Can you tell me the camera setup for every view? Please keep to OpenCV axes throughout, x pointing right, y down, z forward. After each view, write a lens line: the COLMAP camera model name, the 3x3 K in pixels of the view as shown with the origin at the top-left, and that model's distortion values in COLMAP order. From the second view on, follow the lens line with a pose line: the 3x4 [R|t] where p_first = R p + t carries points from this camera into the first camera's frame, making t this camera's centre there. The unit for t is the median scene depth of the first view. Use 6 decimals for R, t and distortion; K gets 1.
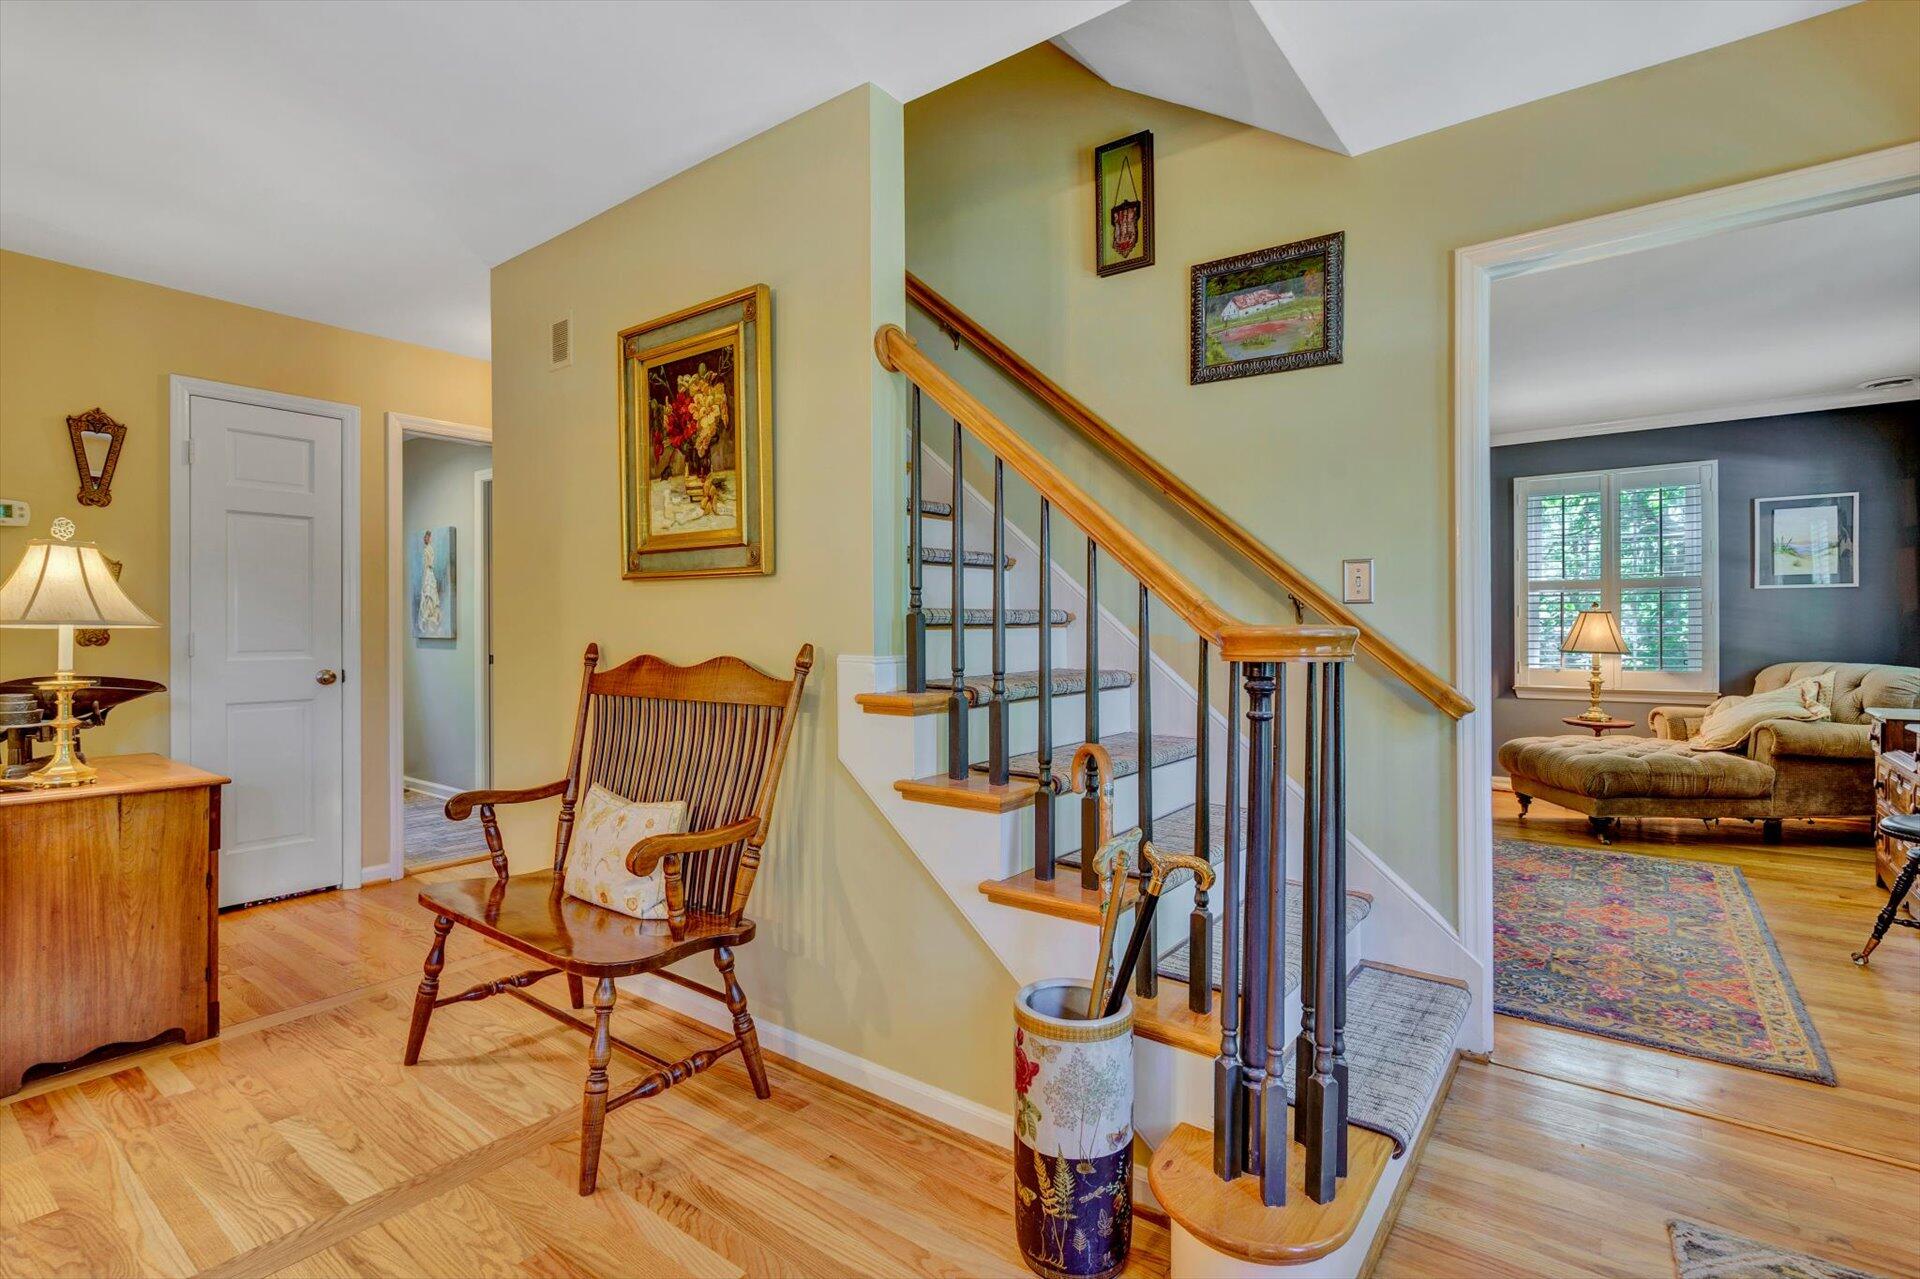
lens RADIAL K [[882.8, 0, 960.5], [0, 882.8, 631.3], [0, 0, 1]] dist [0.001053, 0.000375]
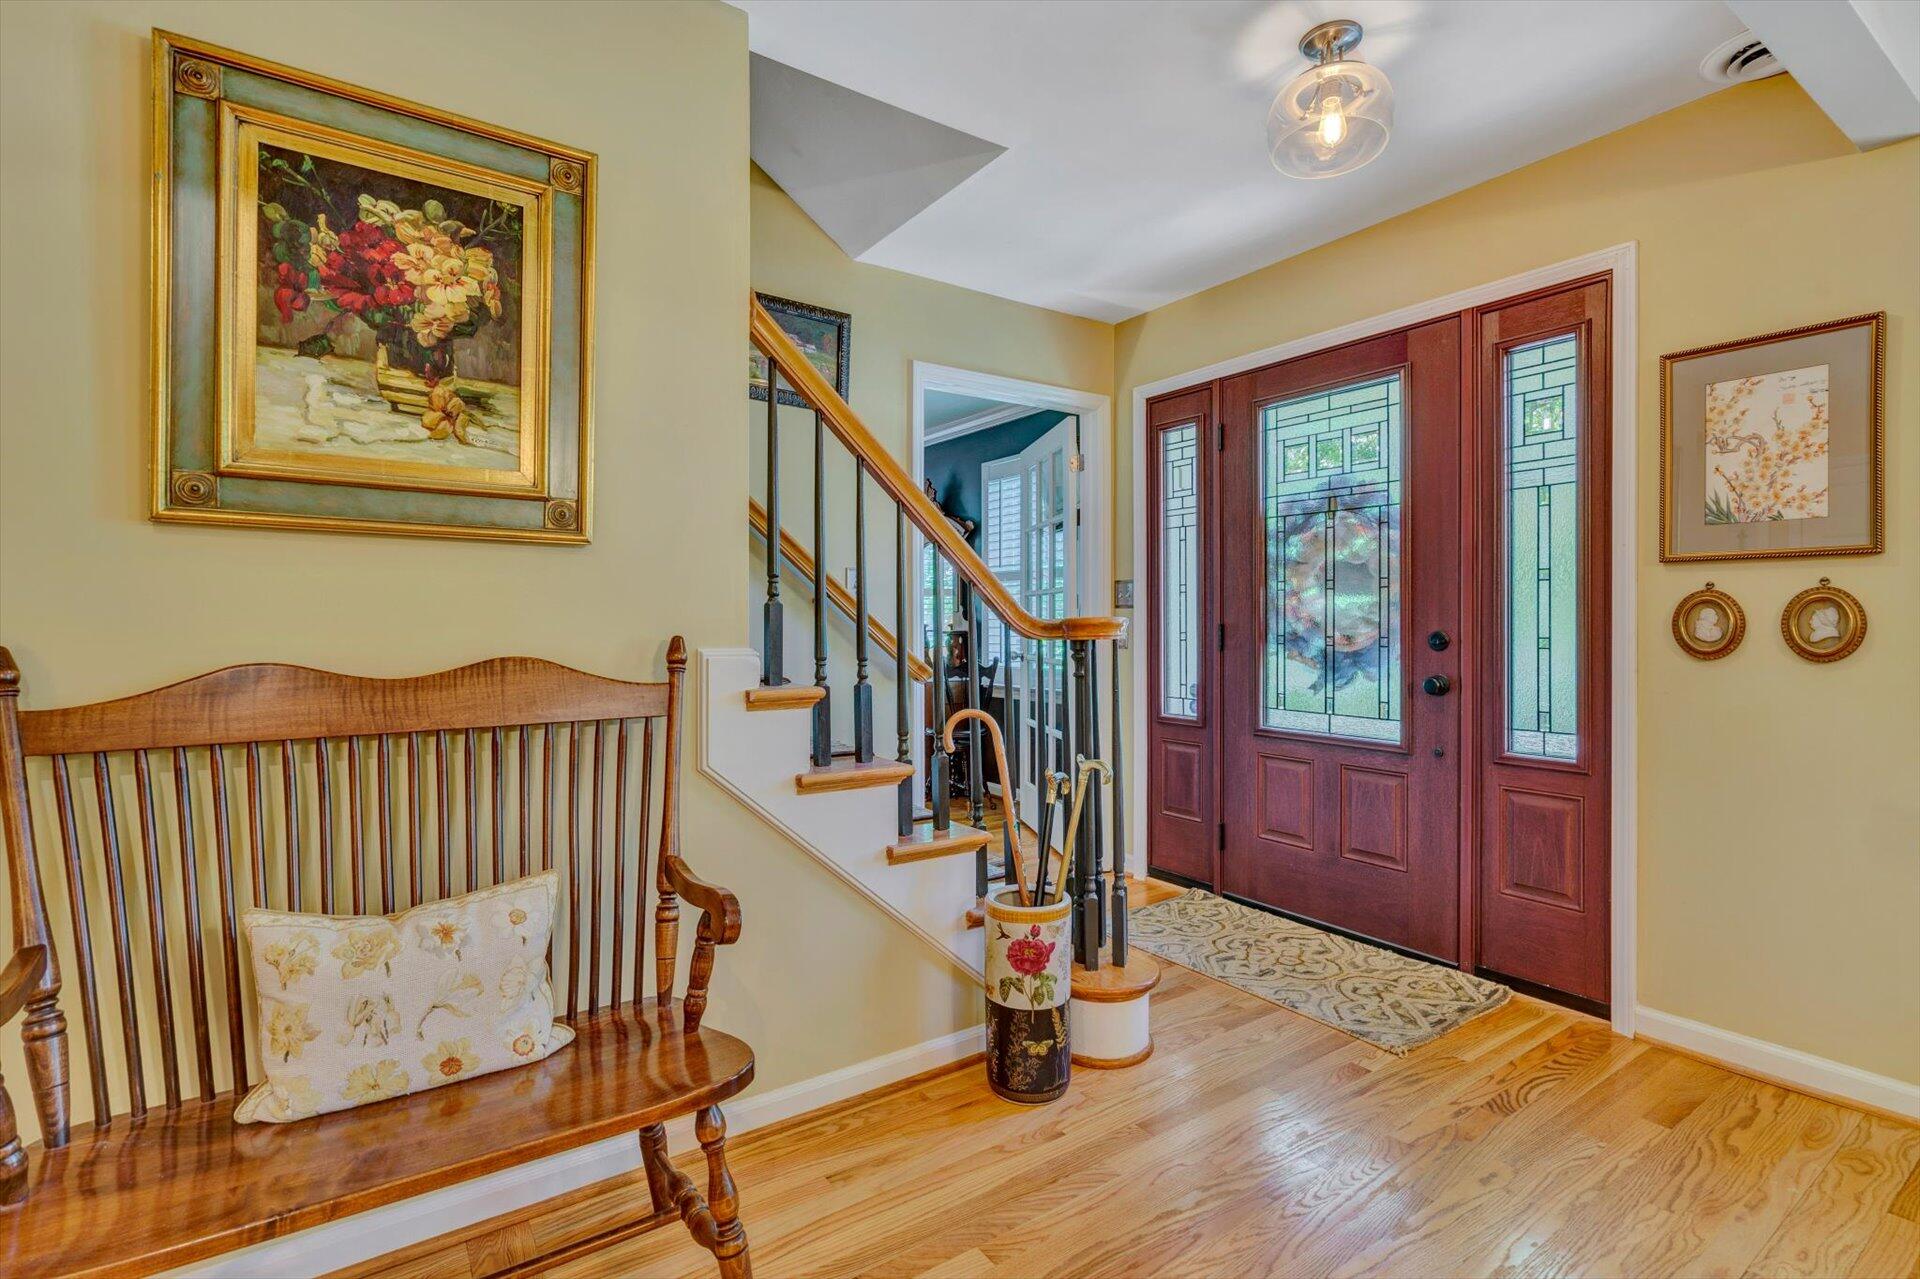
lens RADIAL K [[882.8, 0, 960.5], [0, 882.8, 631.3], [0, 0, 1]] dist [0.001053, 0.000375]
pose [[0.336104, -0.008101, 0.941790, -0.804658], [0.005960, 0.999961, 0.006475, 0.005651], [-0.941806, 0.003437, 0.336139, 0.449788]]
